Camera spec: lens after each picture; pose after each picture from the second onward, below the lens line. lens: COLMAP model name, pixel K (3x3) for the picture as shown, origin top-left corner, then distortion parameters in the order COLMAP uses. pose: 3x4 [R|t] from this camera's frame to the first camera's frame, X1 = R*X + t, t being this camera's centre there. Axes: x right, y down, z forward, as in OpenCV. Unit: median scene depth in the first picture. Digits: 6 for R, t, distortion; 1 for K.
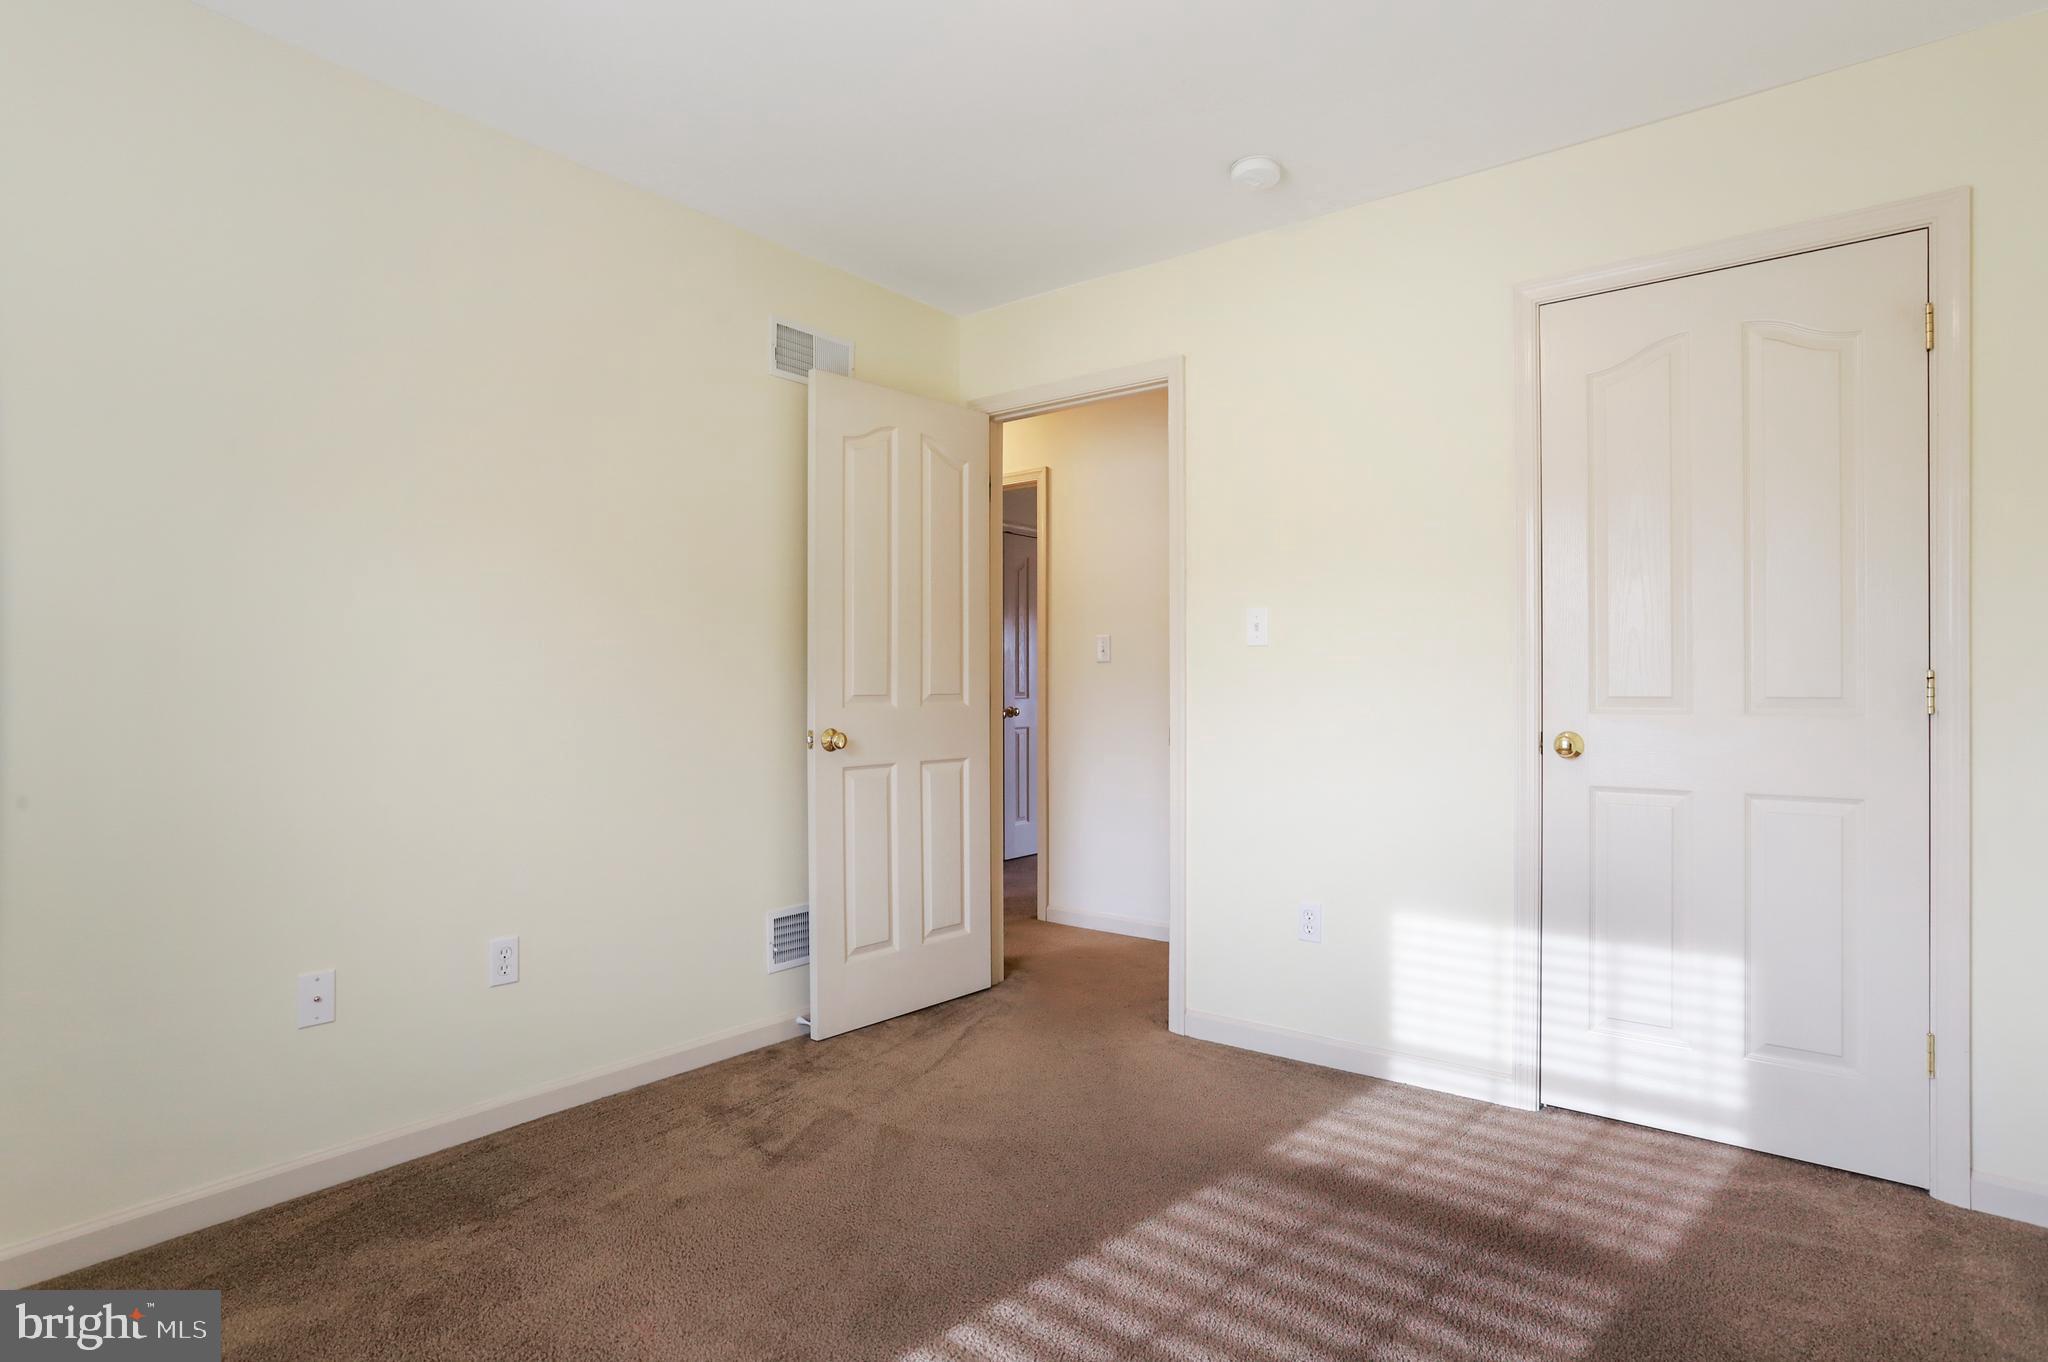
lens RADIAL K [[1076.8, 0, 1022.4], [0, 1076.8, 671.2], [0, 0, 1]] dist [-0.014782, 0.004383]
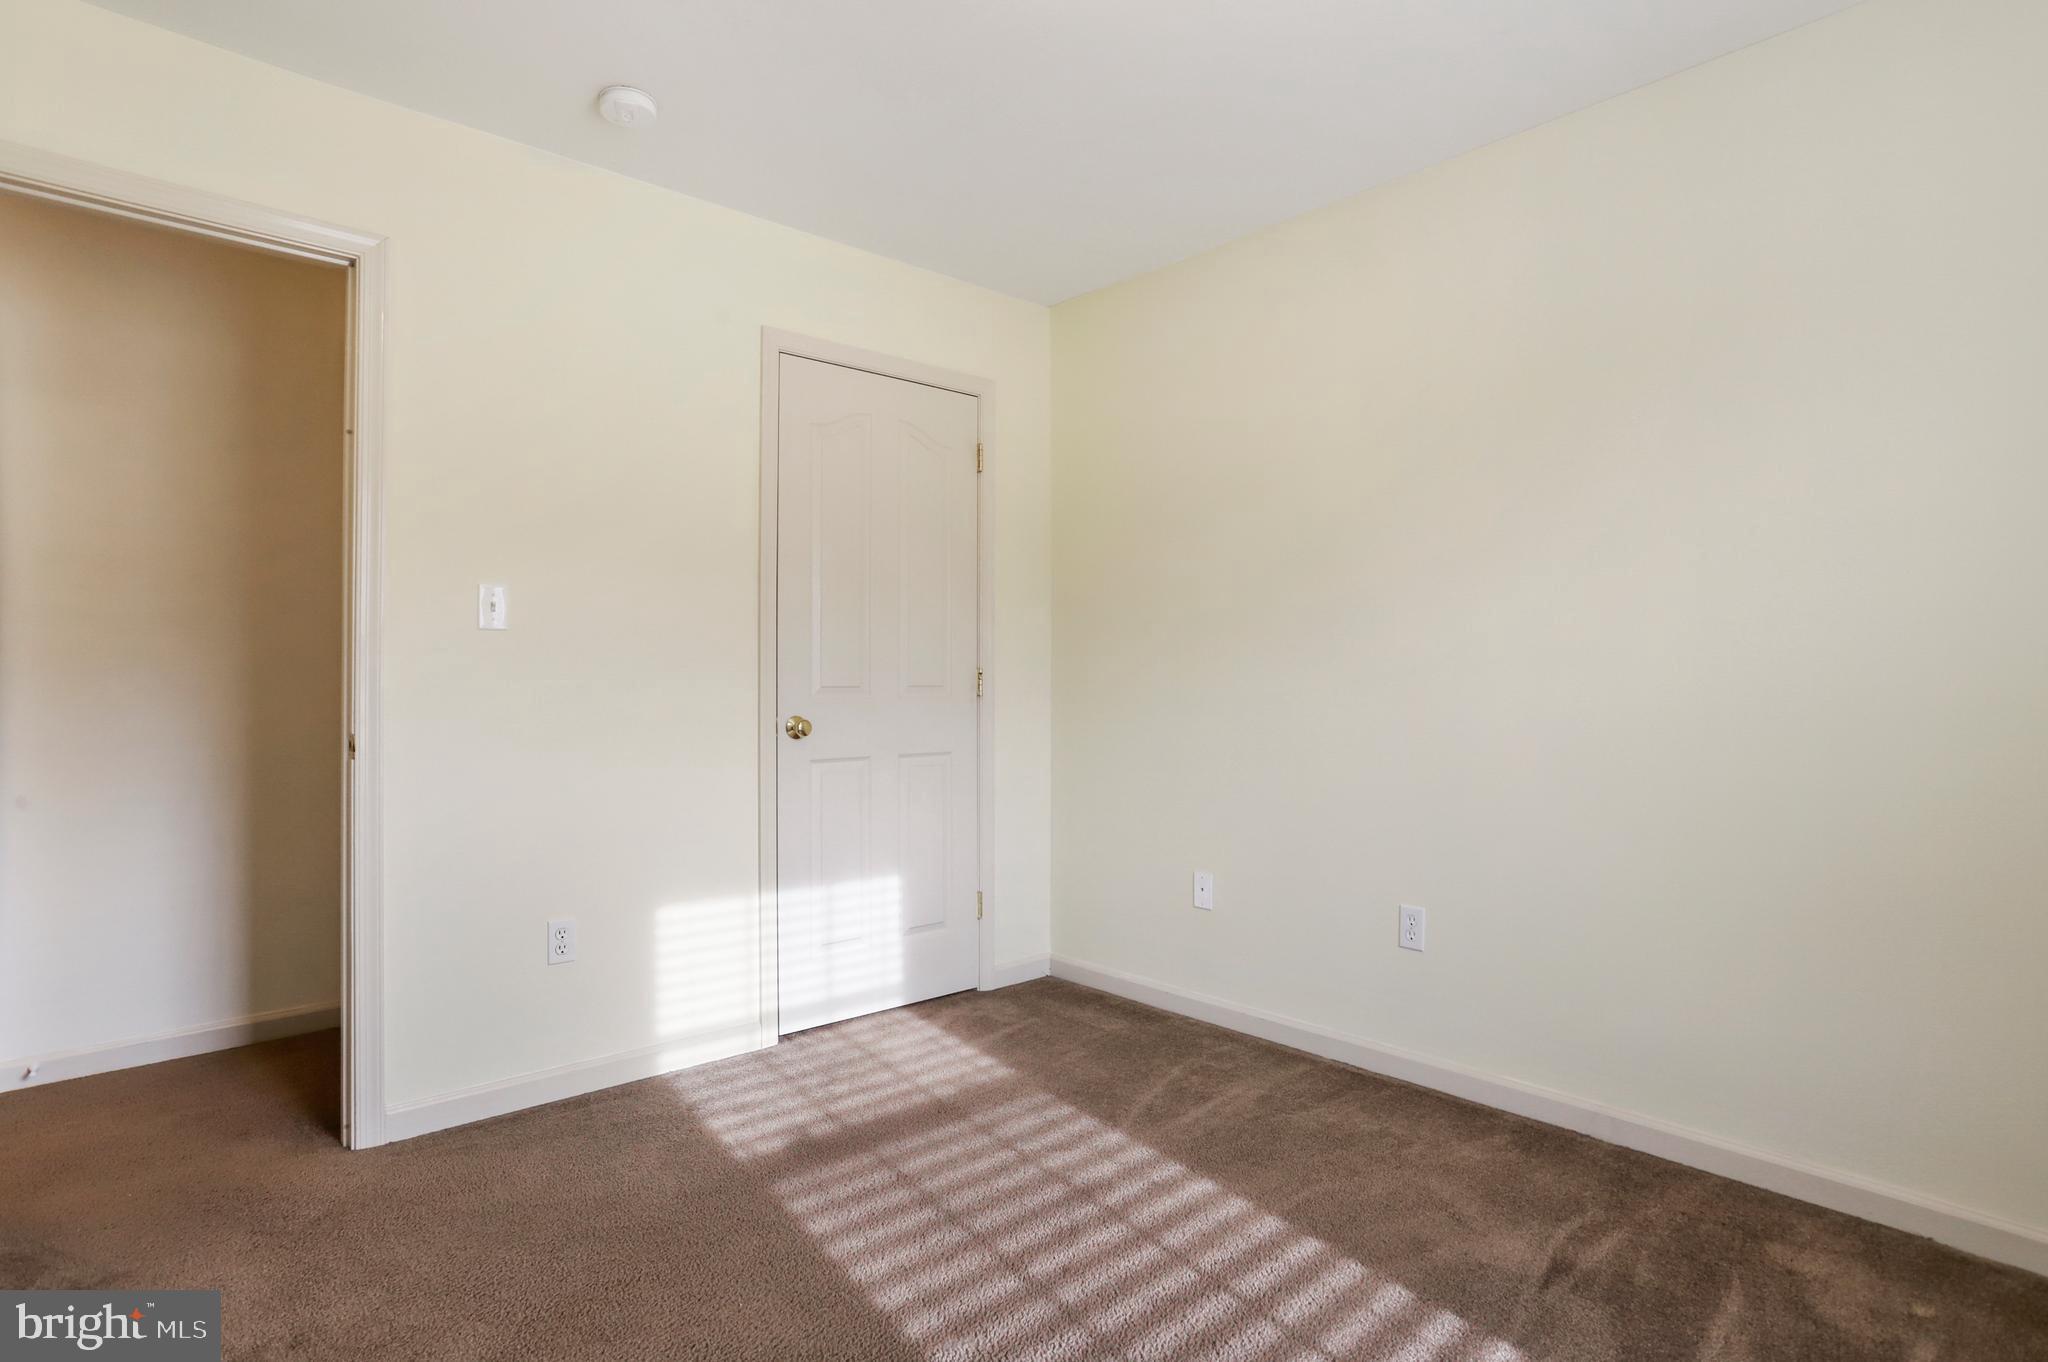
lens RADIAL K [[1076.8, 0, 1033.5], [0, 1076.8, 695.8], [0, 0, 1]] dist [-0.014782, 0.004383]
pose [[0.174958, -0.013460, 0.984484, -0.641314], [-0.009916, 0.999832, 0.015432, 0.012142], [-0.984526, -0.012463, 0.174795, 0.555418]]
